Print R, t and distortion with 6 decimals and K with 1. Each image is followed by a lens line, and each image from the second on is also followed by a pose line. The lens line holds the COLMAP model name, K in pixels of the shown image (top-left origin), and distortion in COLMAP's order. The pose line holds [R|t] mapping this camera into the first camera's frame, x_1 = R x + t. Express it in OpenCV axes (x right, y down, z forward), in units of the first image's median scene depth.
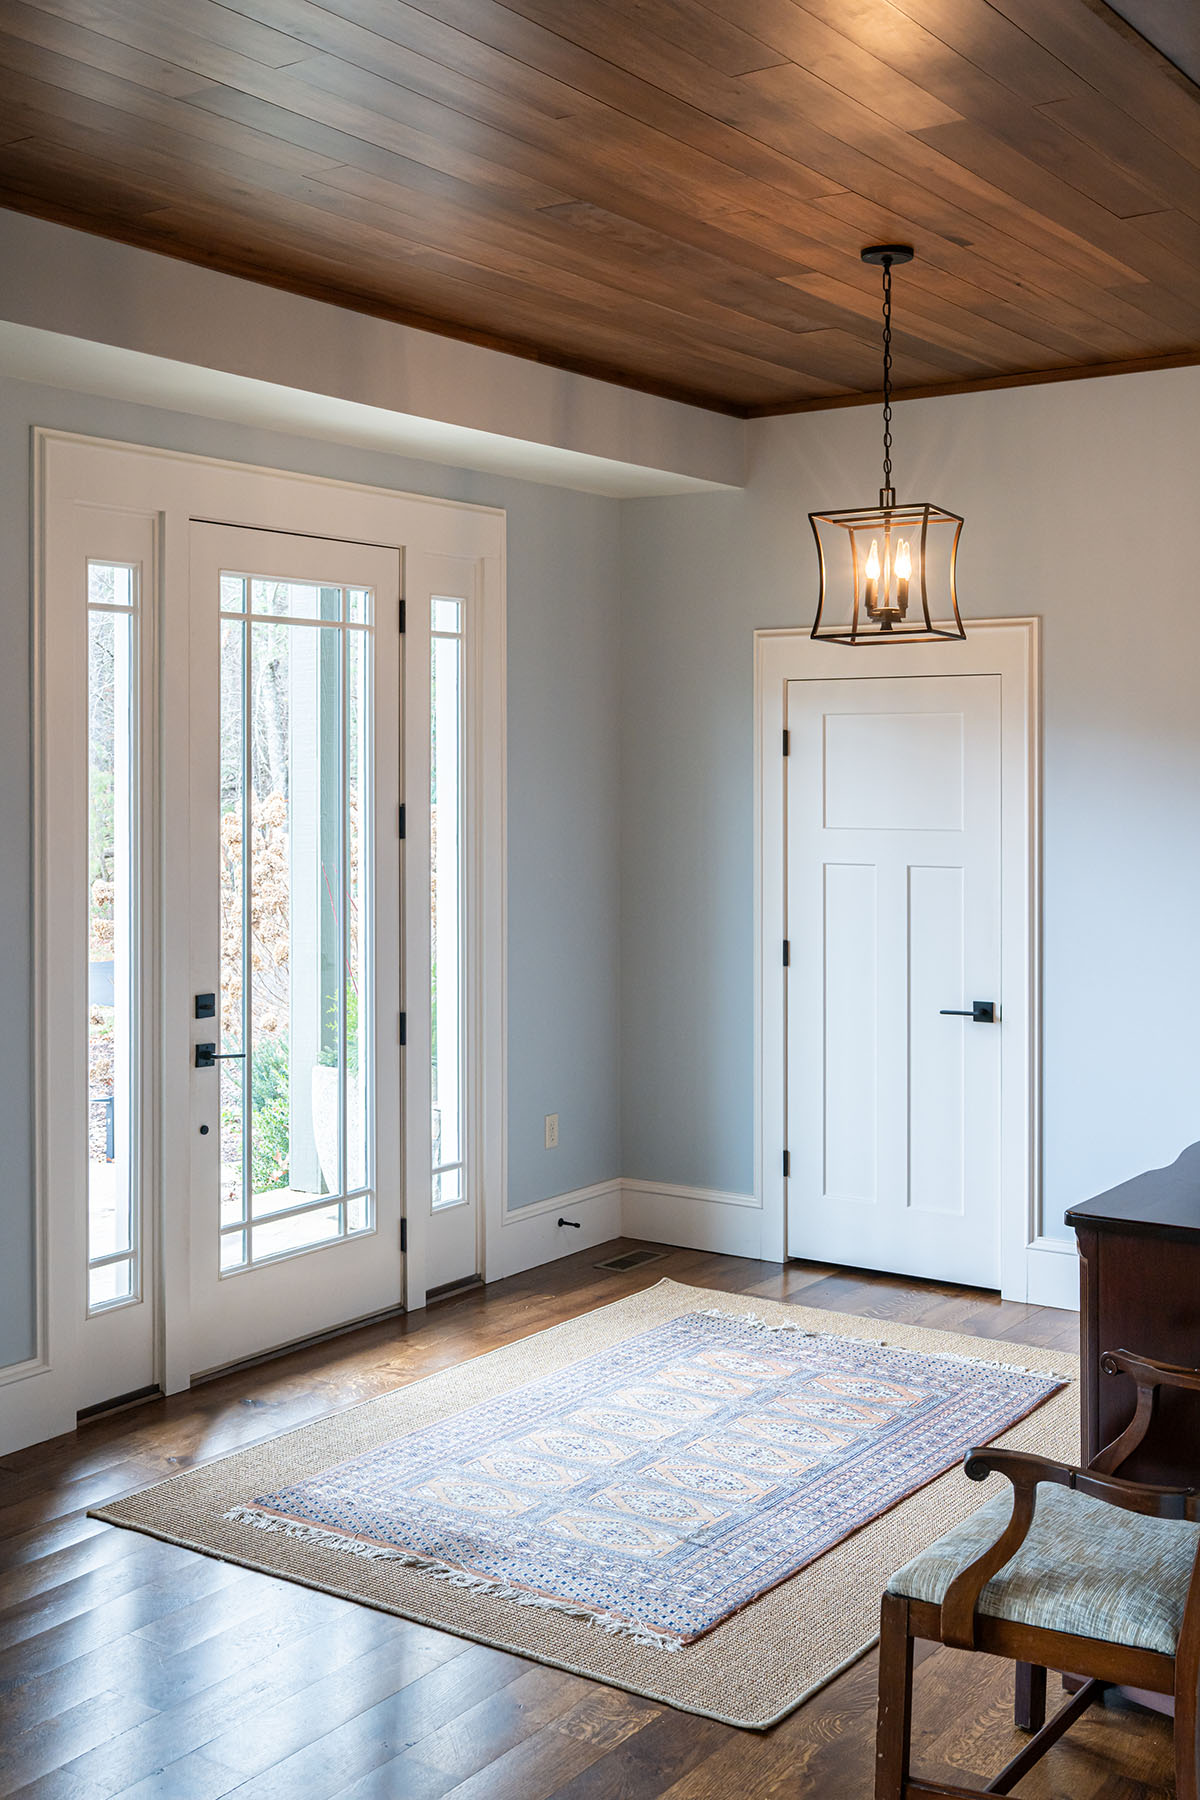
lens RADIAL K [[1973.3, 0, 594.1], [0, 1973.3, 792.1], [0, 0, 1]] dist [0.005246, 0.000000]
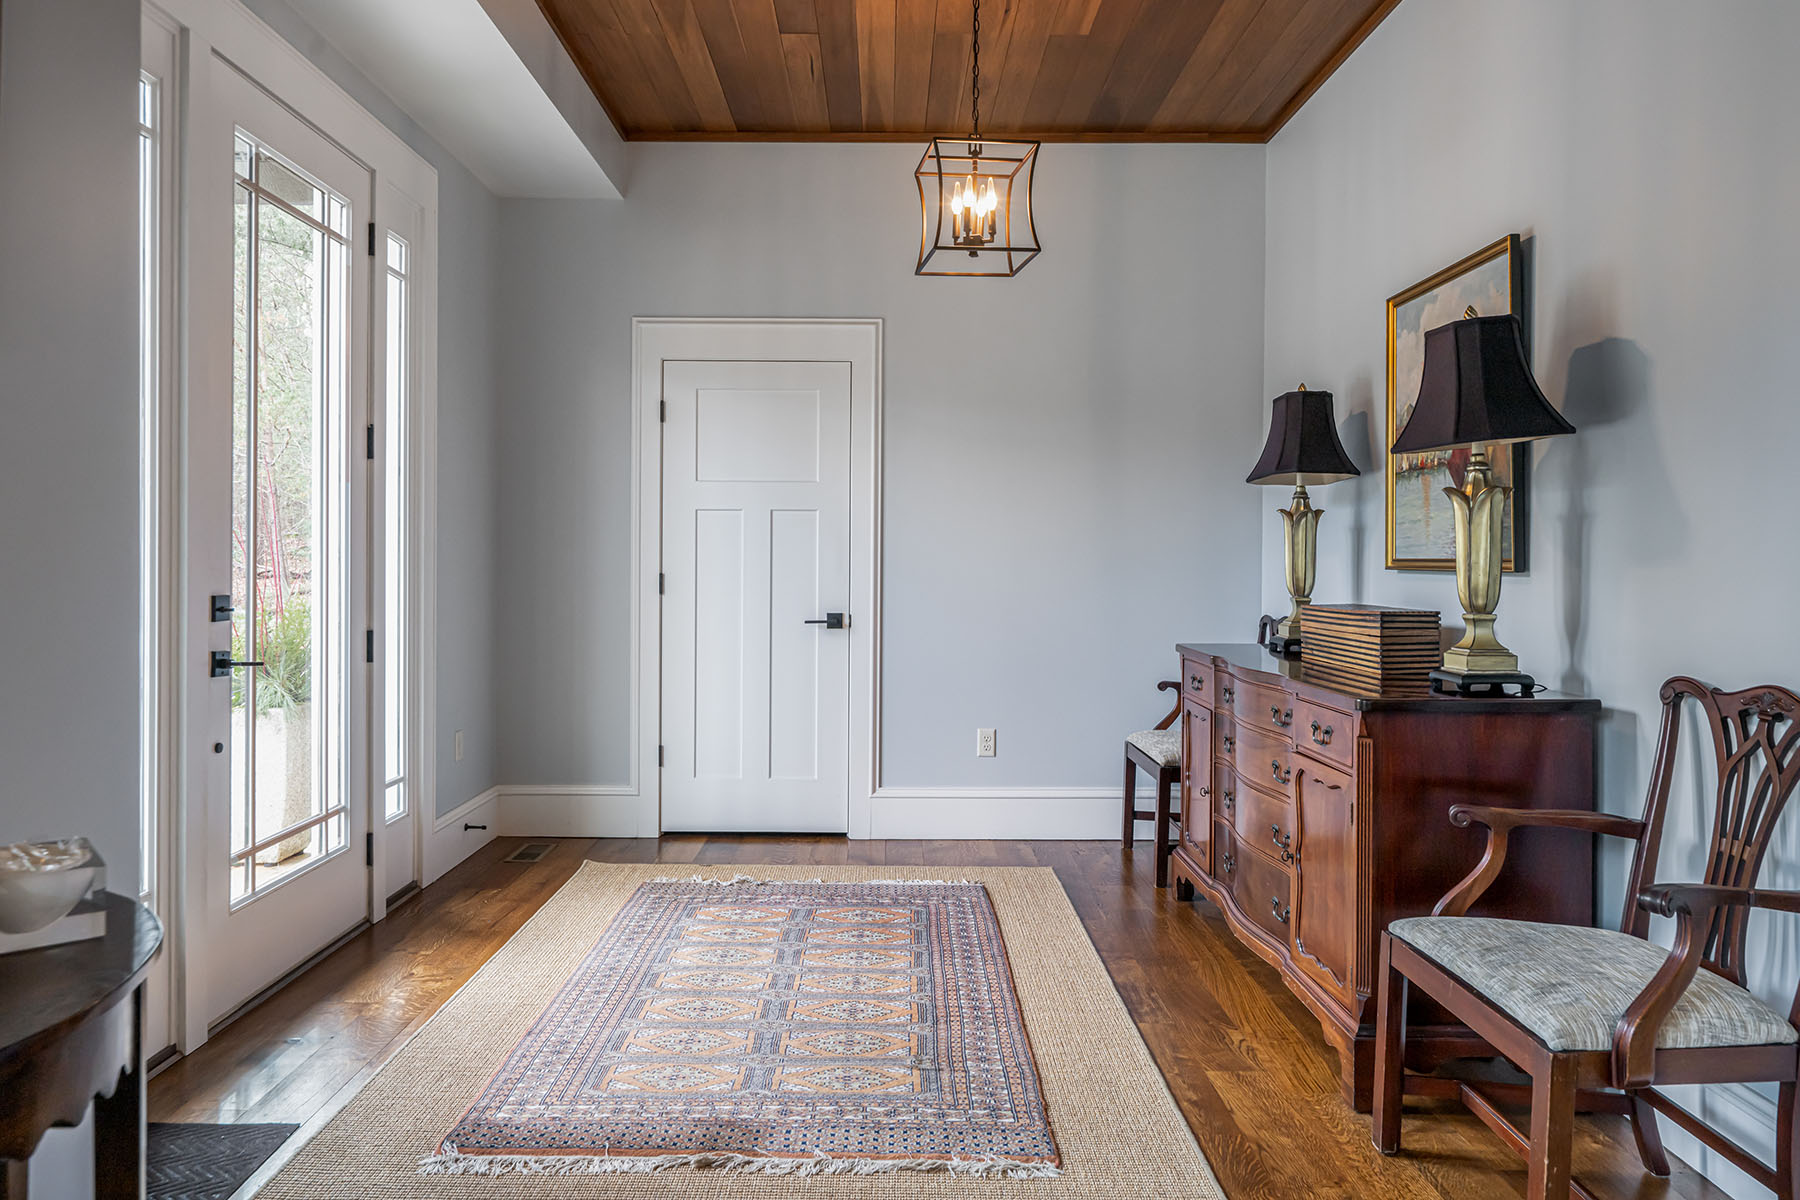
lens RADIAL K [[1202.2, 0, 917.2], [0, 1202.2, 567.2], [0, 0, 1]] dist [0.004419, -0.005600]
pose [[0.820329, 0.000704, 0.571891, -0.257616], [-0.001444, 0.999999, 0.000839, 0.091593], [-0.571889, -0.001514, 0.820329, 0.387337]]
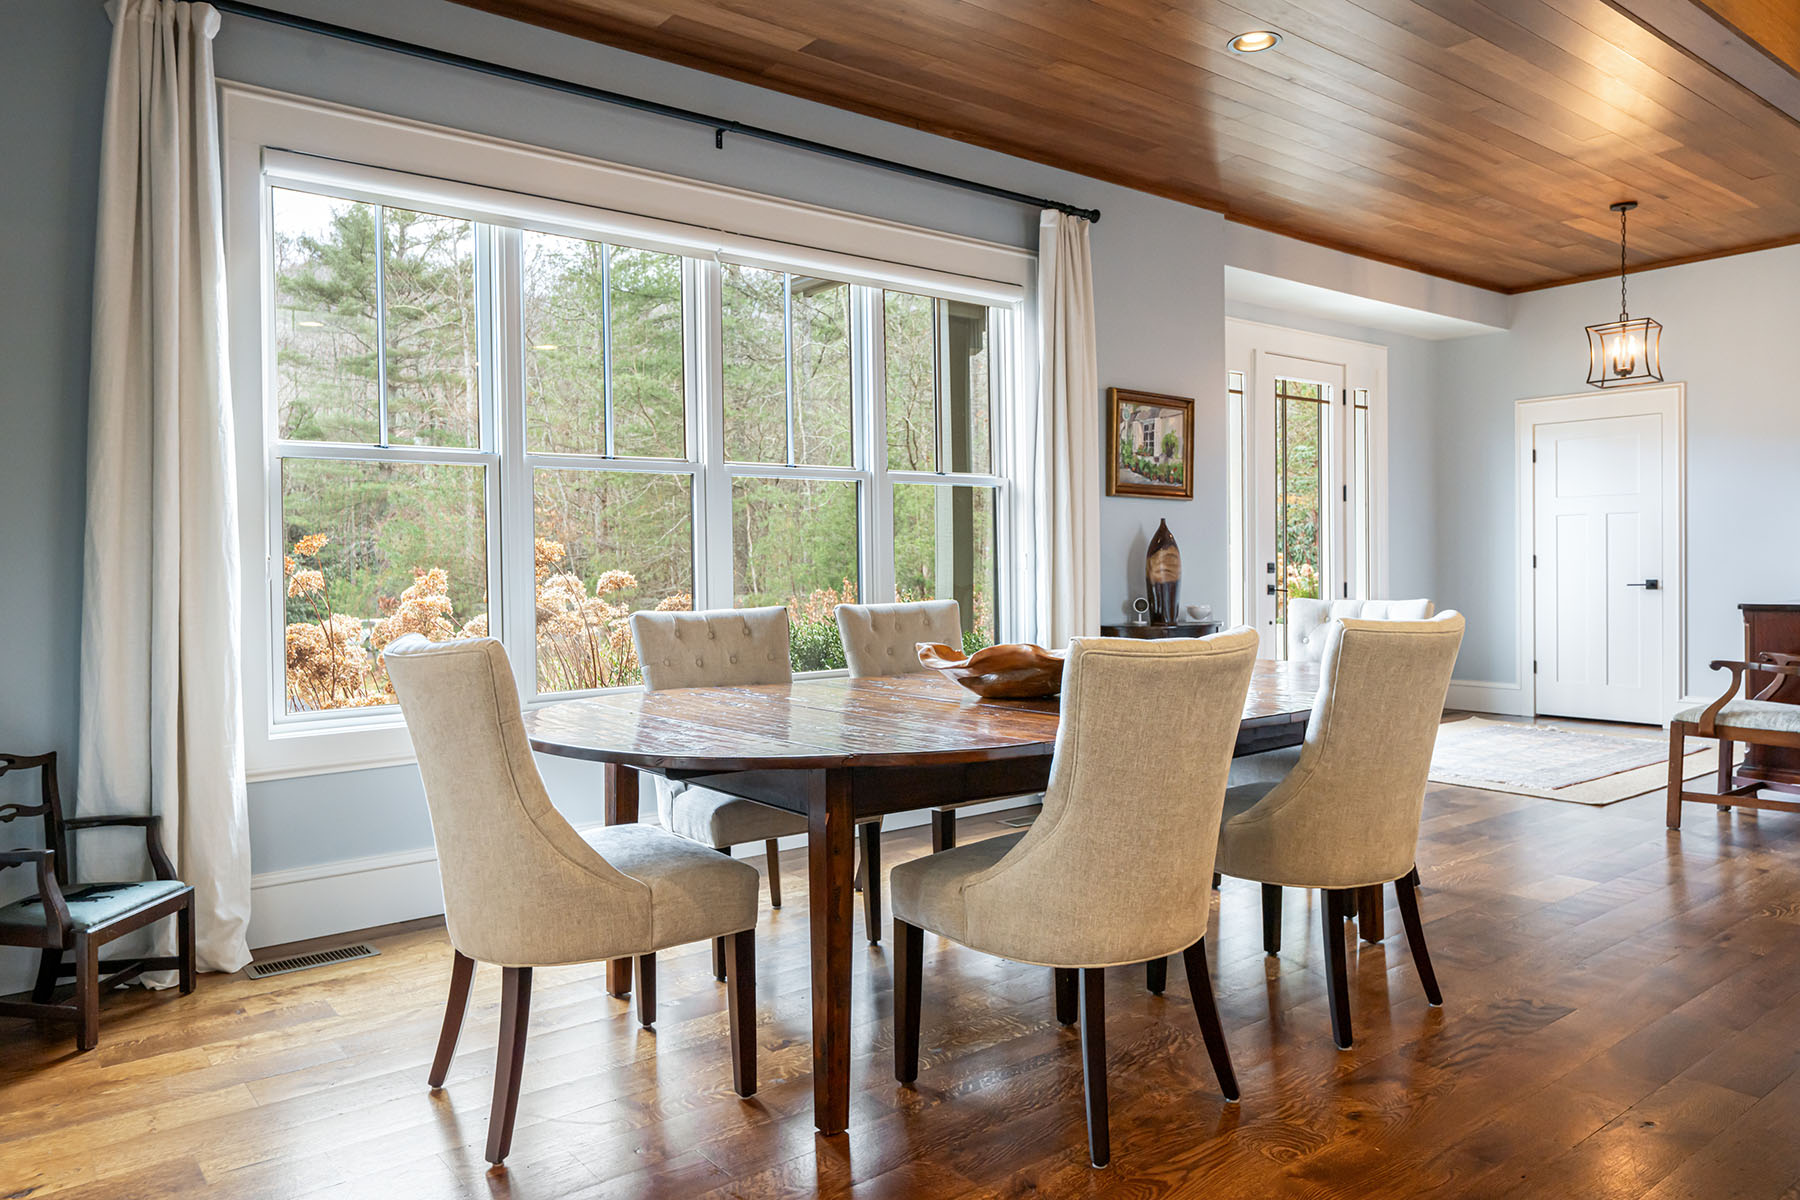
lens RADIAL K [[1216.3, 0, 896.7], [0, 1216.3, 581.9], [0, 0, 1]] dist [-0.003958, 0.001635]
pose [[0.954820, -0.004891, -0.297146, -0.198914], [0.007563, 0.999941, 0.007842, 0.113516], [0.297090, -0.009735, 0.954800, -0.471210]]
